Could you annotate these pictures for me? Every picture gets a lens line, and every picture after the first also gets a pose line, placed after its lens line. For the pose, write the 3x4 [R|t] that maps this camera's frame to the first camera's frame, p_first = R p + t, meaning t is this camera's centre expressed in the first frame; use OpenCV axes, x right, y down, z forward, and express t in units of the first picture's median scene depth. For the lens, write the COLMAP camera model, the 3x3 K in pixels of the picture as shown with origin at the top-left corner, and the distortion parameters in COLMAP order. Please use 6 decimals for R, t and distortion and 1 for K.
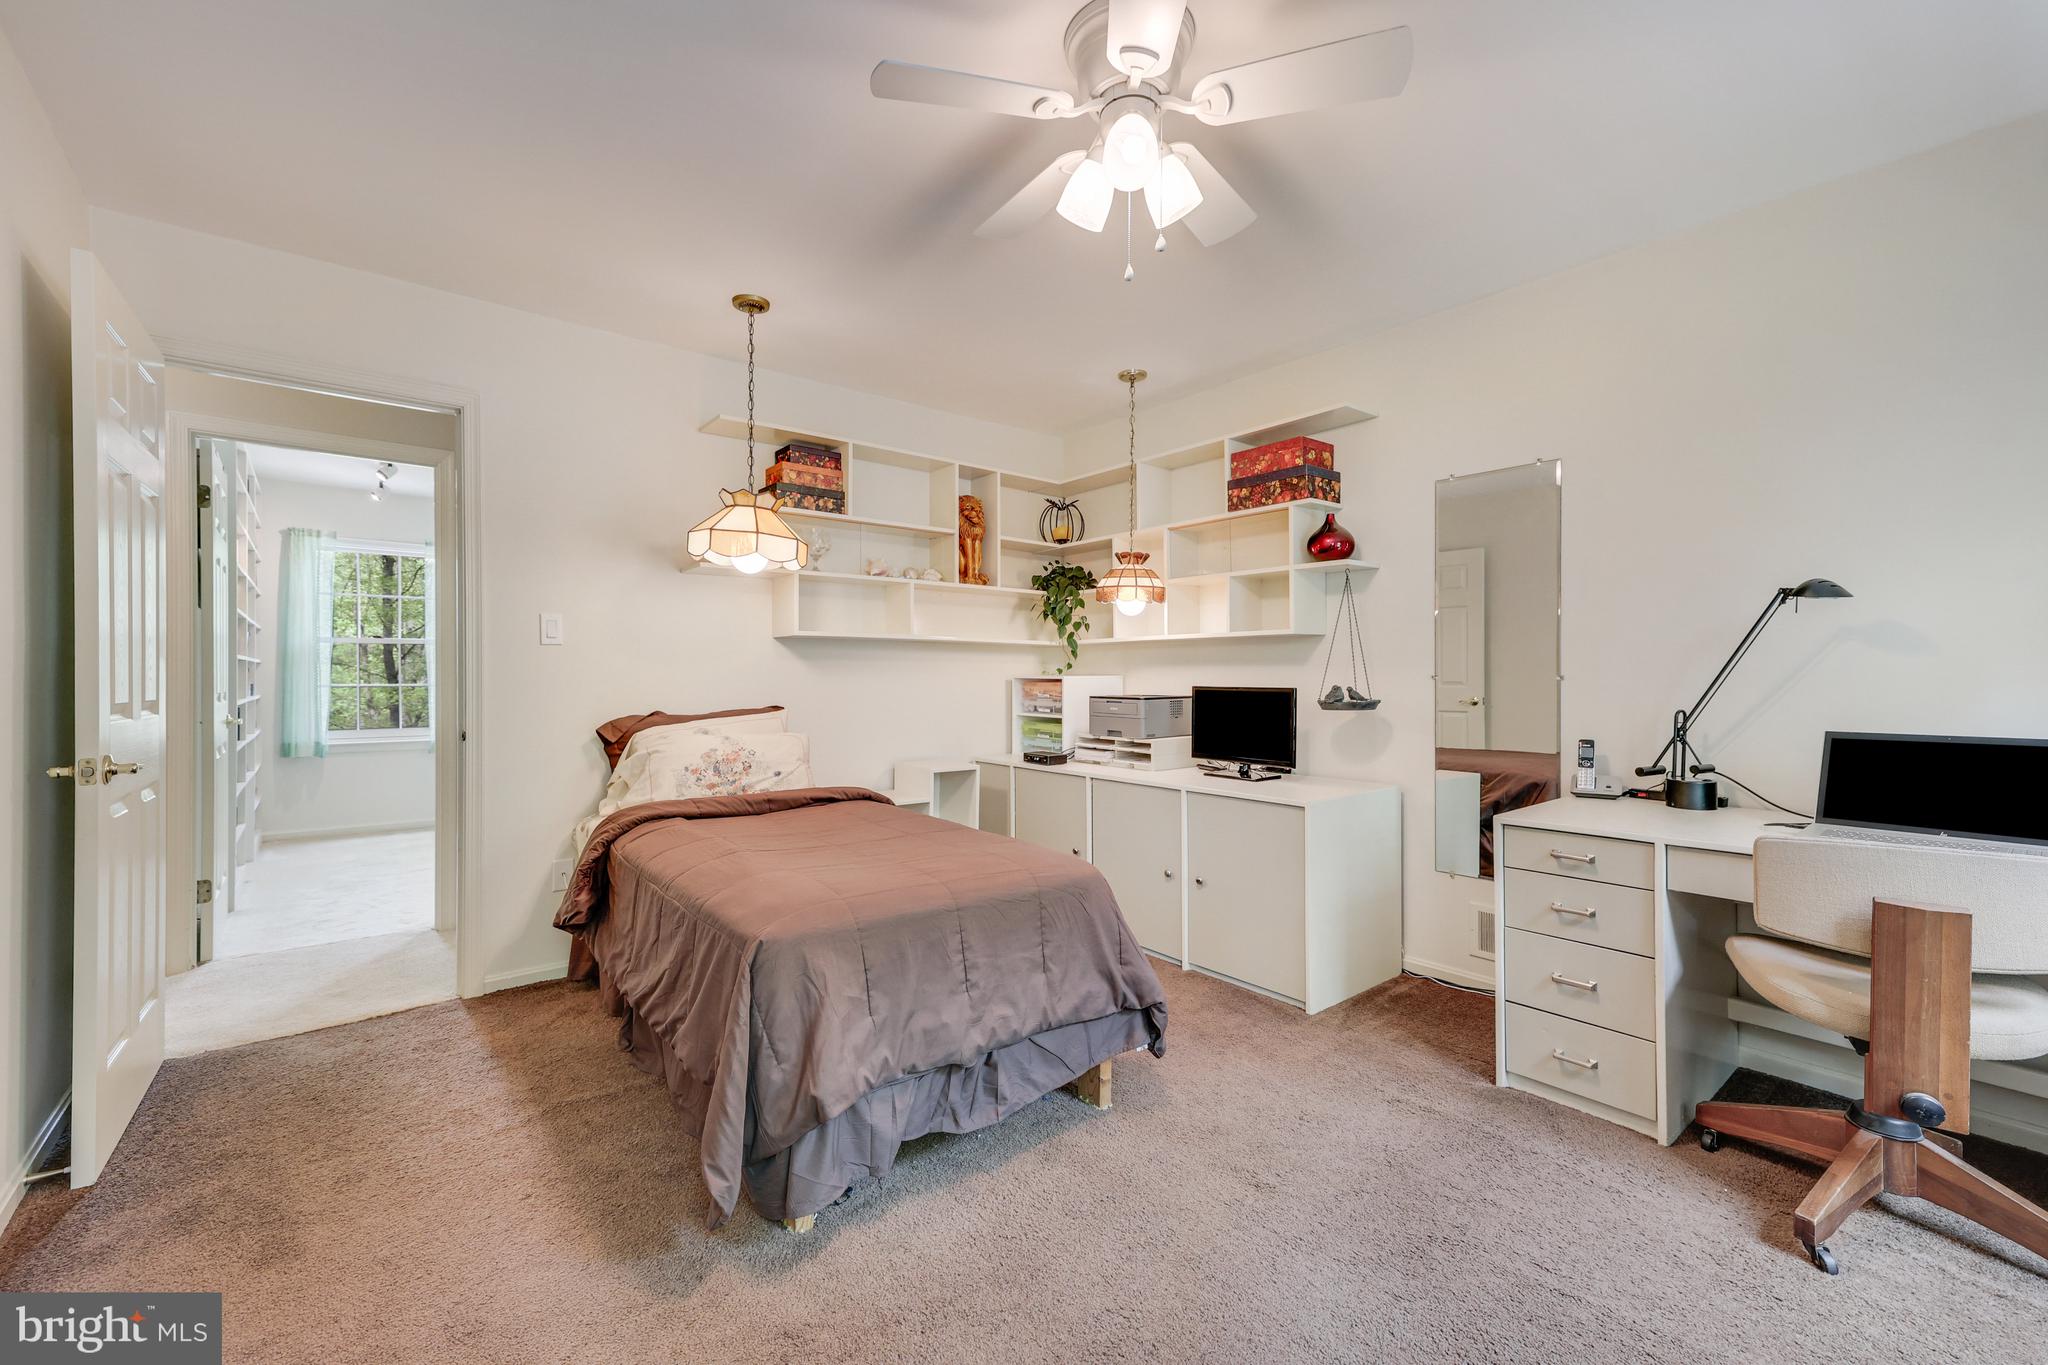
lens RADIAL K [[856.1, 0, 1024.0], [0, 856.1, 682.5], [0, 0, 1]] dist [0.000445, 0.000077]
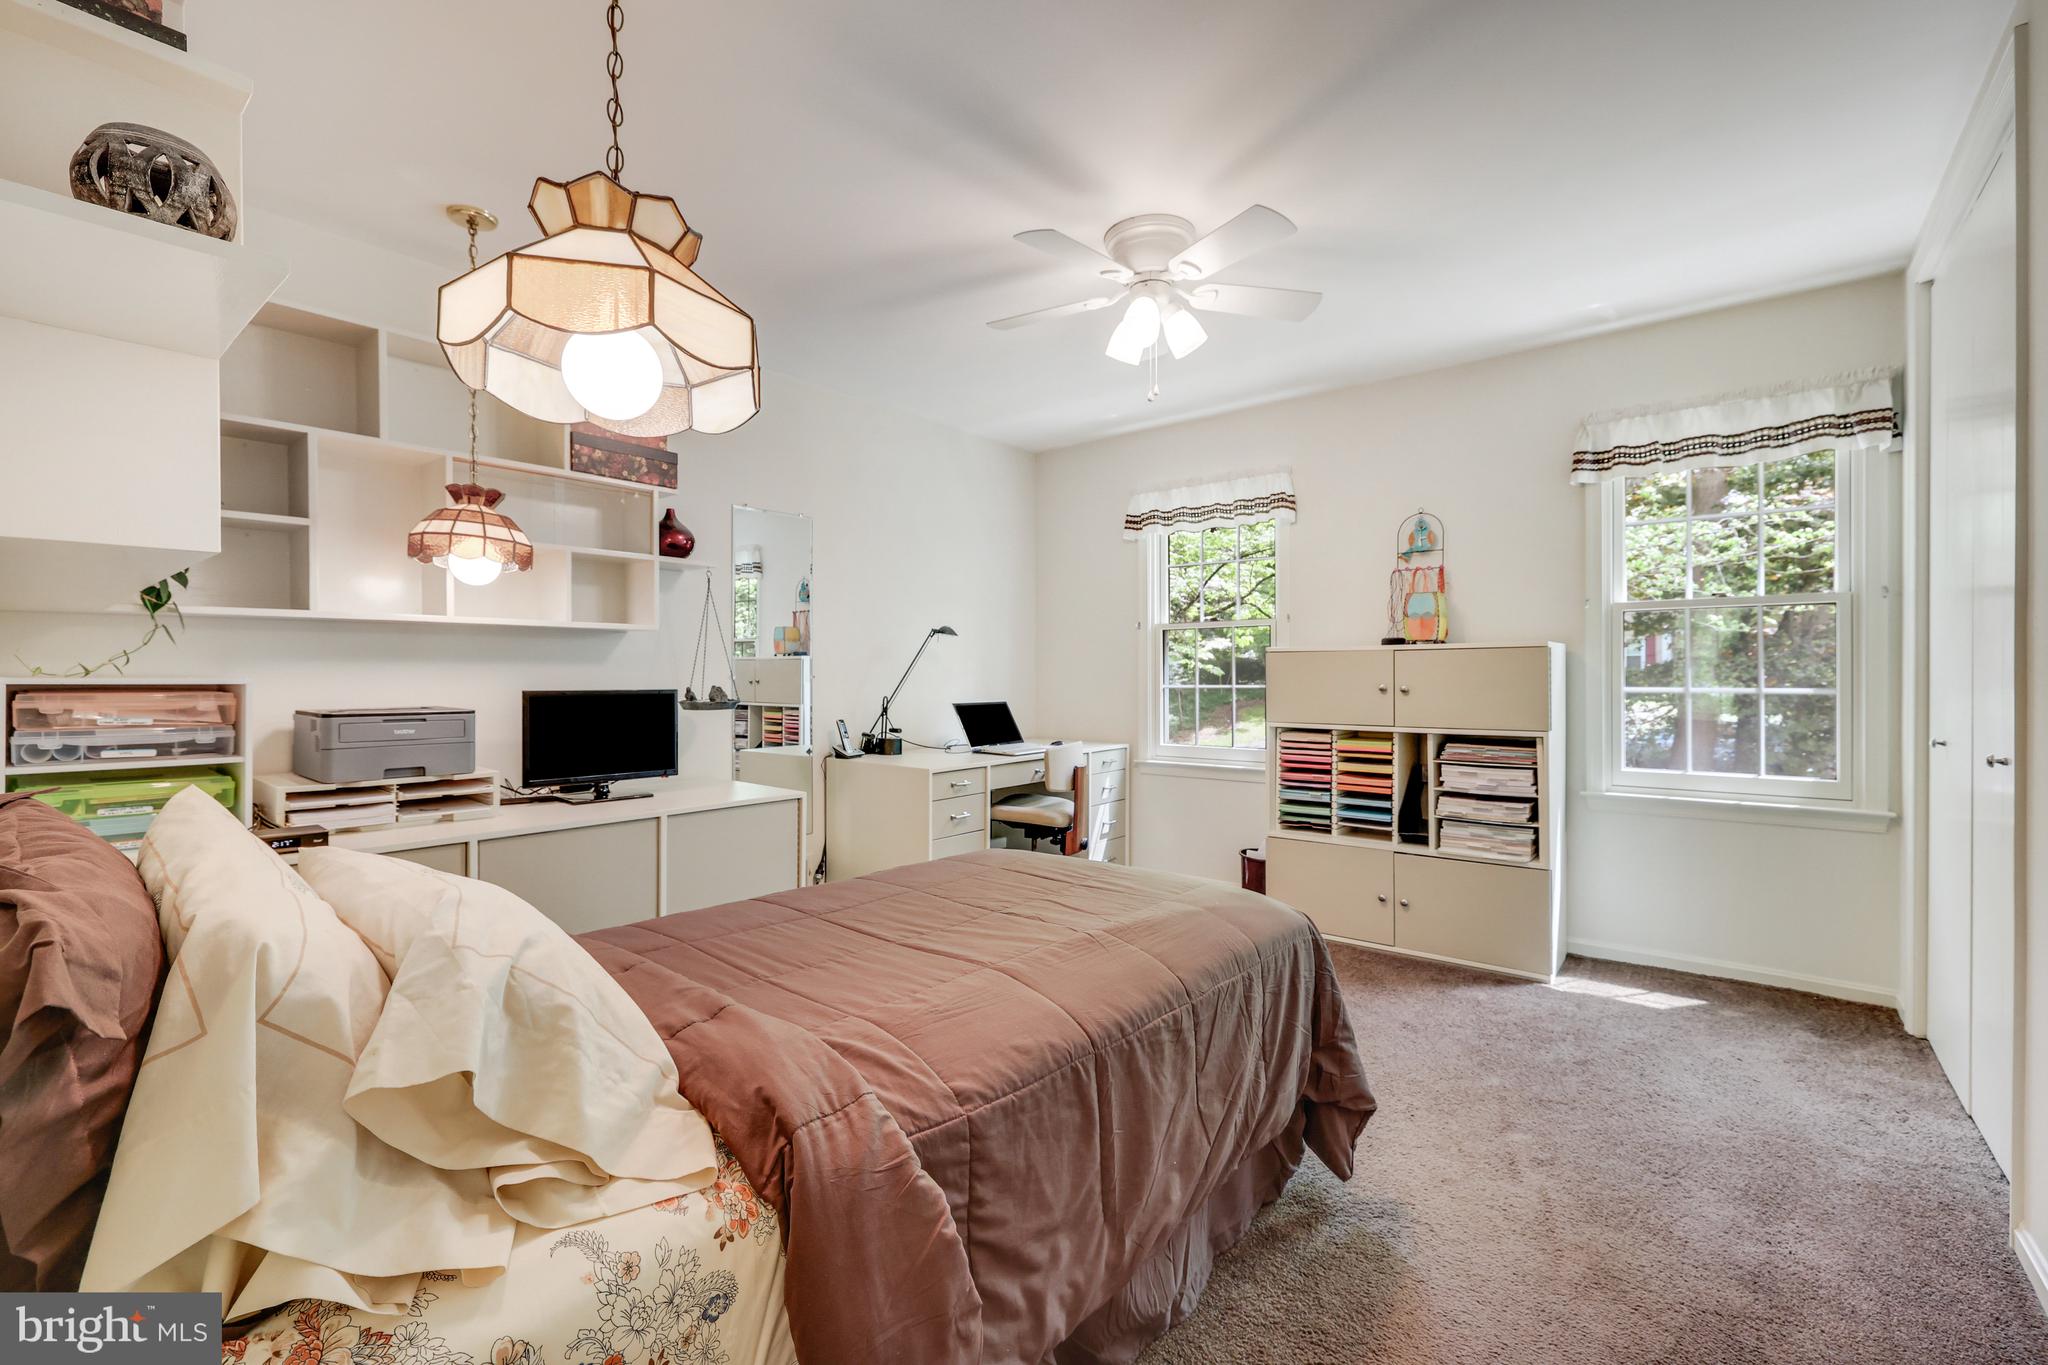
lens RADIAL K [[856.1, 0, 1024.0], [0, 856.1, 682.5], [0, 0, 1]] dist [0.000445, 0.000077]
pose [[-0.204908, -0.007234, 0.978754, -0.653676], [0.011232, 0.999889, 0.009742, -0.005531], [-0.978717, 0.012989, -0.204804, 0.789960]]
